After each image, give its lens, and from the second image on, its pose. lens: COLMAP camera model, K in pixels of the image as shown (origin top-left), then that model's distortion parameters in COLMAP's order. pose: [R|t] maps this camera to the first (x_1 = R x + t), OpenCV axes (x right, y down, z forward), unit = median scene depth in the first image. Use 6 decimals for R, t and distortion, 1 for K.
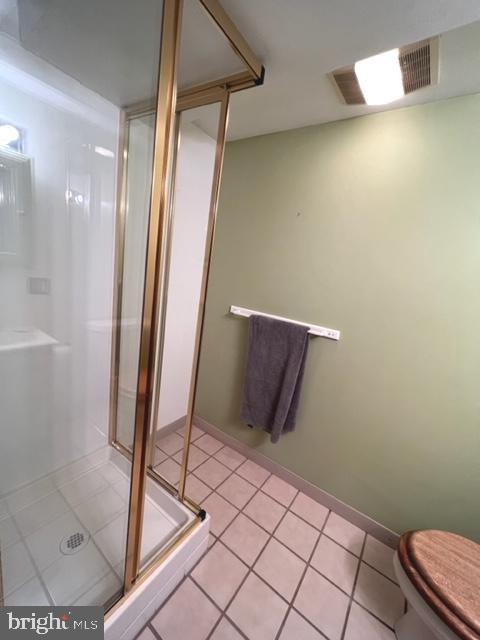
lens RADIAL K [[255.6, 0, 241.9], [0, 255.6, 321.5], [0, 0, 1]] dist [0.000331, 0.000278]
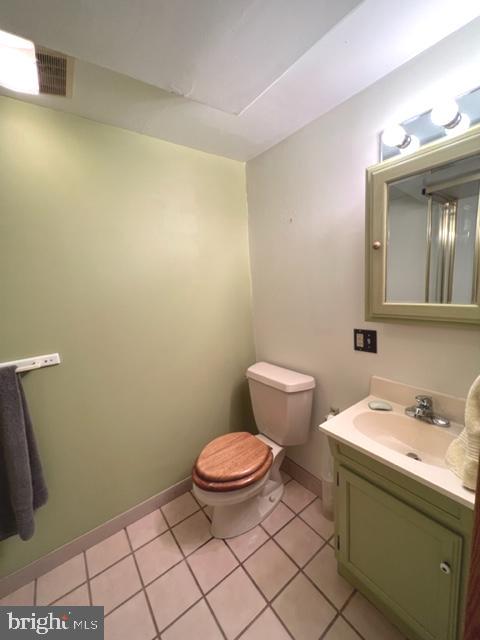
lens RADIAL K [[257.3, 0, 242.7], [0, 257.3, 320.1], [0, 0, 1]] dist [-0.002252, 0.000519]
pose [[0.298386, -0.298248, 0.906650, -0.180327], [0.293607, 0.932543, 0.210137, -0.063844], [-0.908163, 0.203497, 0.365826, 0.106347]]
